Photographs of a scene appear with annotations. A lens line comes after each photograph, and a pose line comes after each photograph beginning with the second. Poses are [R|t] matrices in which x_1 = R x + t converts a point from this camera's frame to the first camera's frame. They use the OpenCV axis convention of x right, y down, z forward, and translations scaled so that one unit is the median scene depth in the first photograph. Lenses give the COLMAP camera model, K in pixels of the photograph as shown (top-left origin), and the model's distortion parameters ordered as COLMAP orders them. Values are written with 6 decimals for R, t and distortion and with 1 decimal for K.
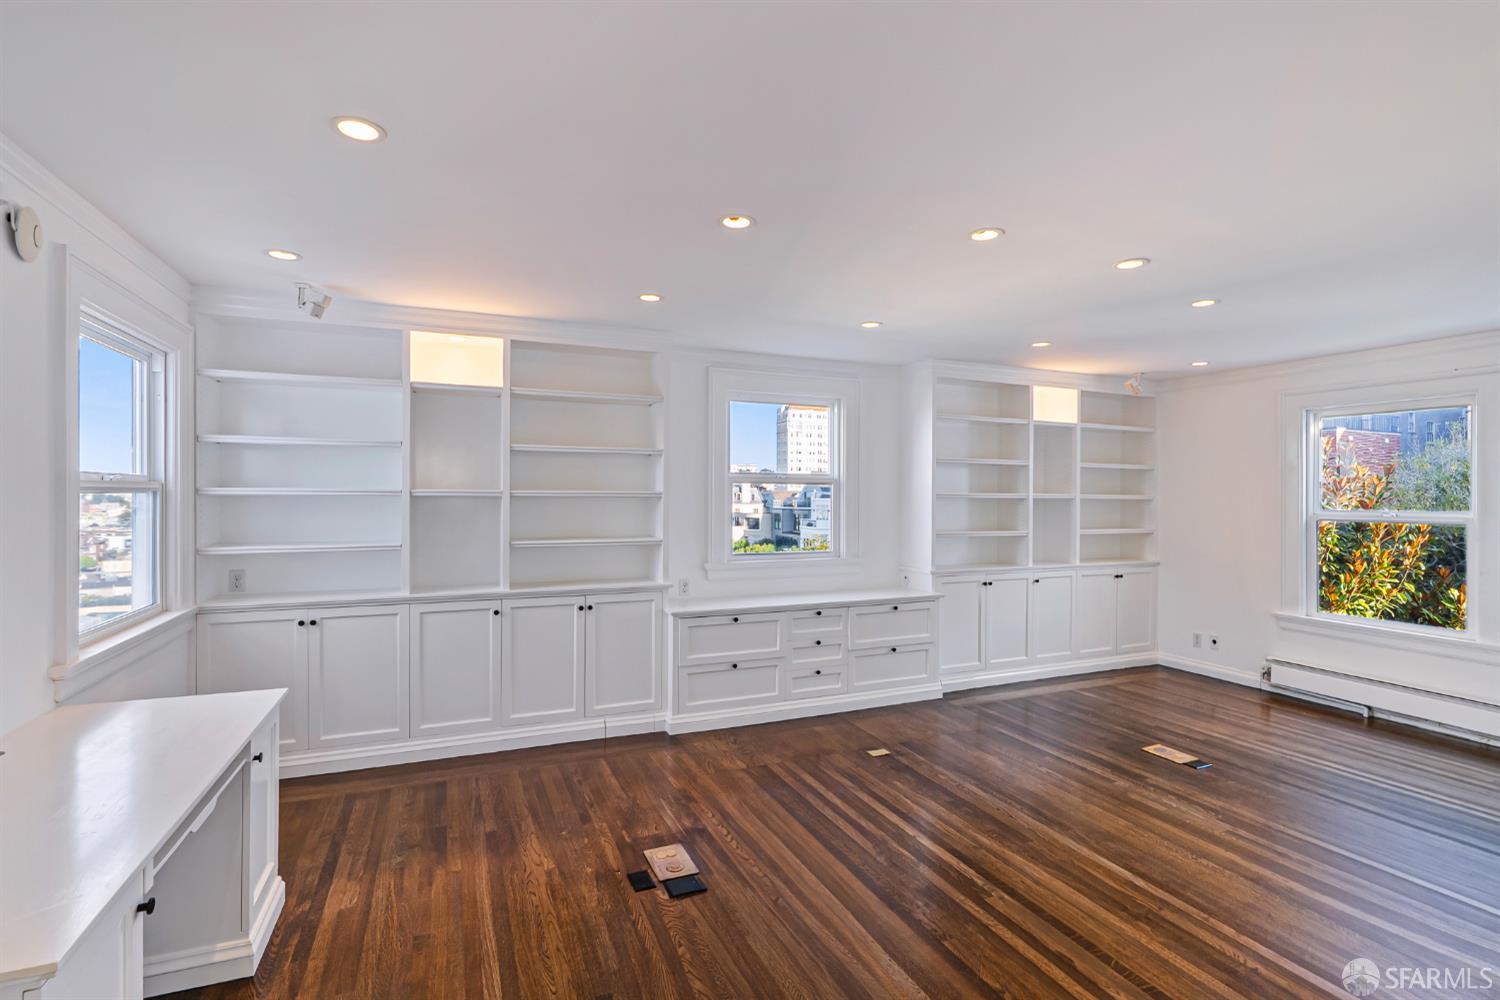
lens RADIAL K [[691.4, 0, 757.6], [0, 691.4, 498.5], [0, 0, 1]] dist [0.001895, 0.000670]
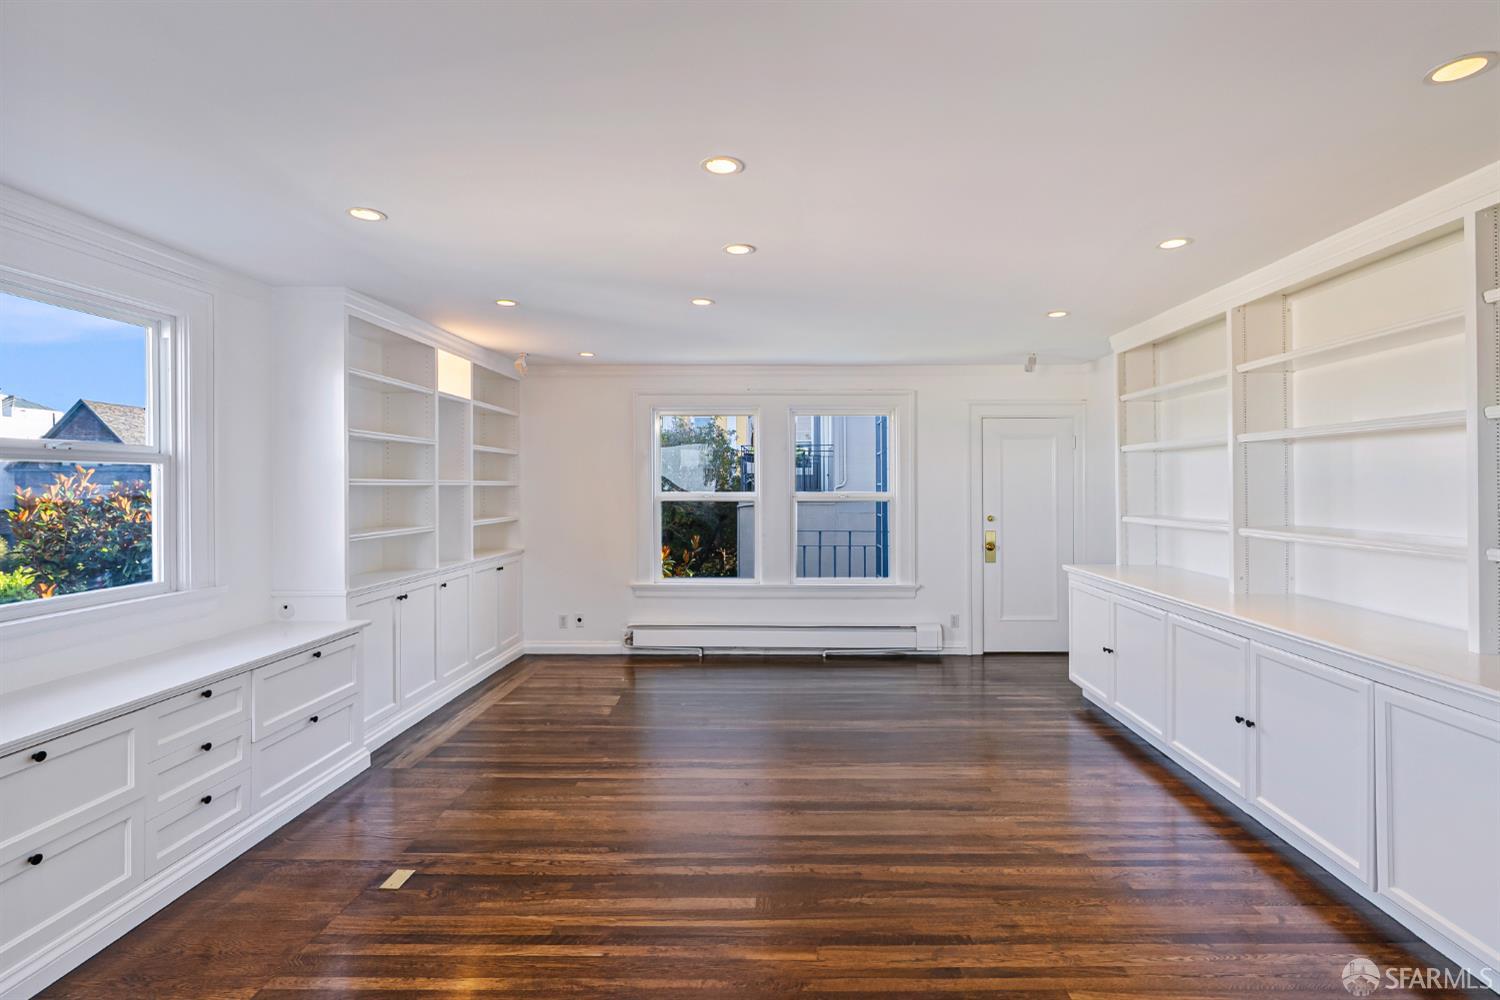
lens RADIAL K [[707.3, 0, 765.2], [0, 707.3, 481.8], [0, 0, 1]] dist [-0.000046, 0.000411]
pose [[0.422916, -0.004193, 0.906159, -0.215357], [0.009264, 0.999957, 0.000303, -0.001565], [-0.906122, 0.008267, 0.422937, 0.312756]]
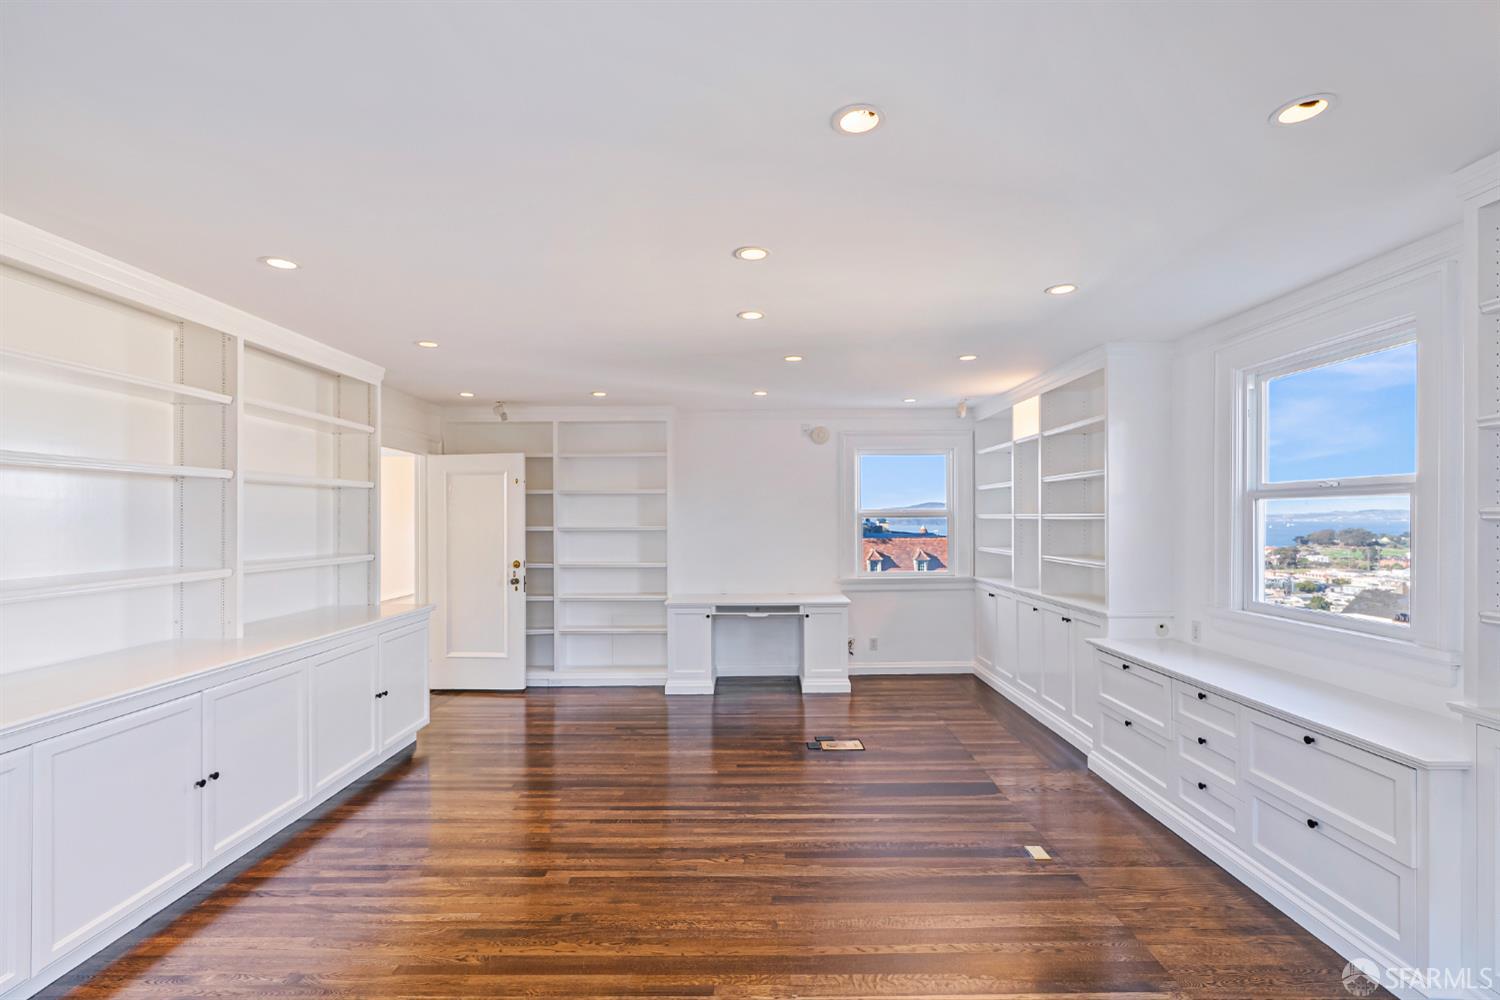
lens RADIAL K [[694.8, 0, 739.9], [0, 694.8, 515.0], [0, 0, 1]] dist [-0.000392, 0.000005]
pose [[-0.410410, -0.006993, -0.911874, 0.785316], [-0.003690, 0.999975, -0.006008, -0.000621], [0.911894, 0.000899, -0.410425, 0.785281]]
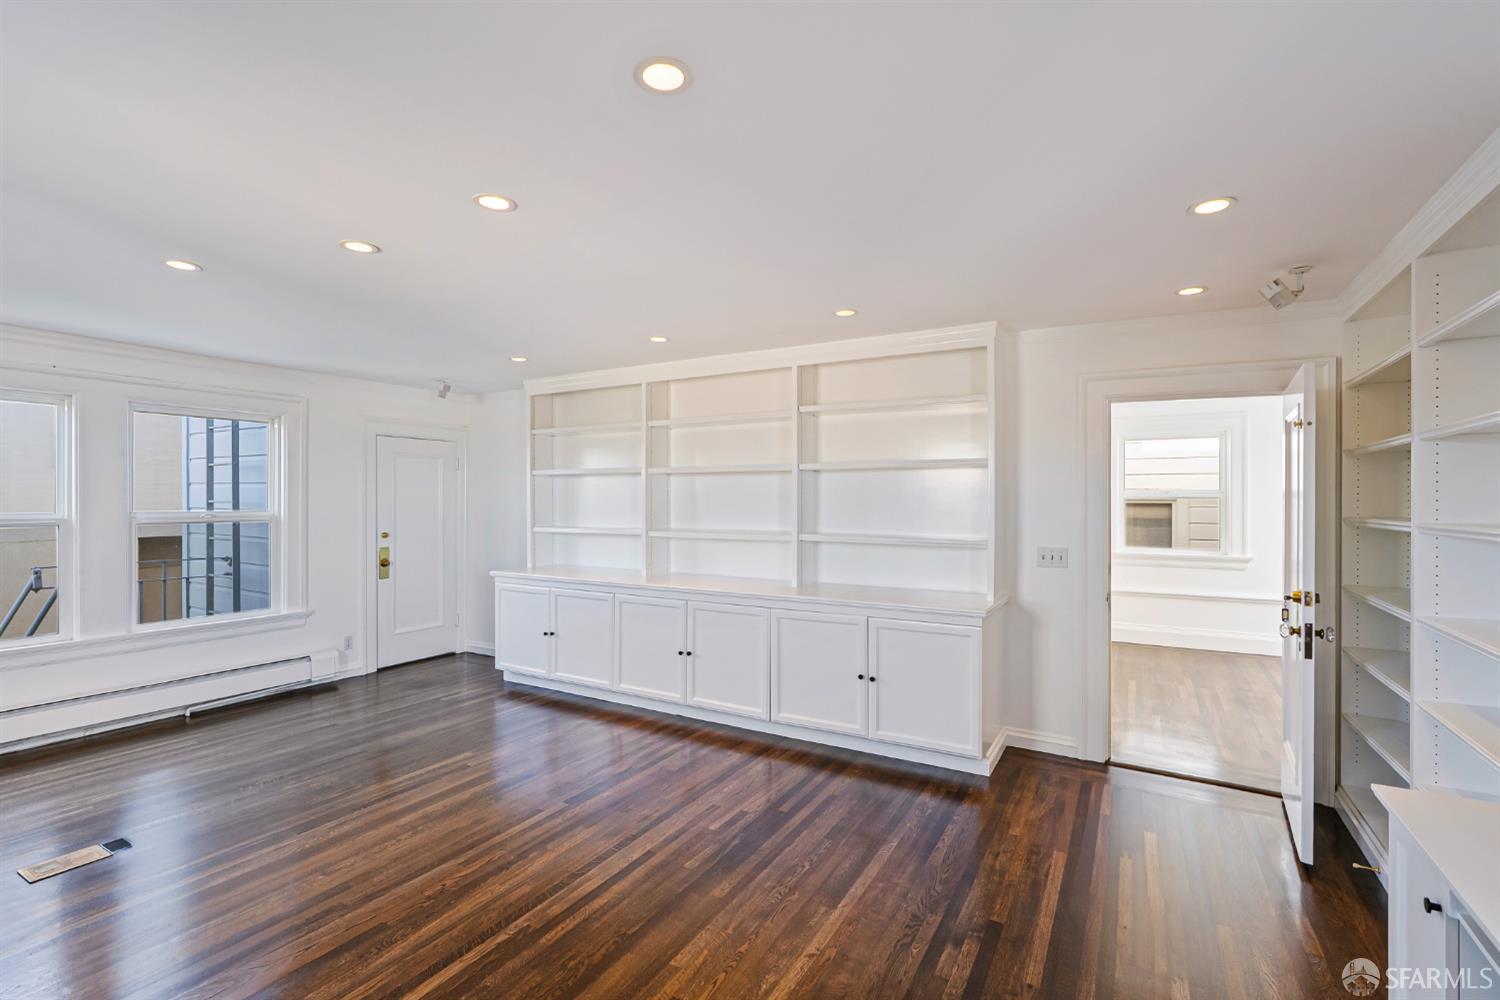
lens RADIAL K [[691.4, 0, 757.6], [0, 691.4, 498.5], [0, 0, 1]] dist [0.001895, 0.000670]
pose [[-0.586470, -0.004970, 0.809956, -0.299827], [-0.001573, 0.999986, 0.004997, -0.004892], [-0.809969, 0.001657, -0.586470, 0.648254]]
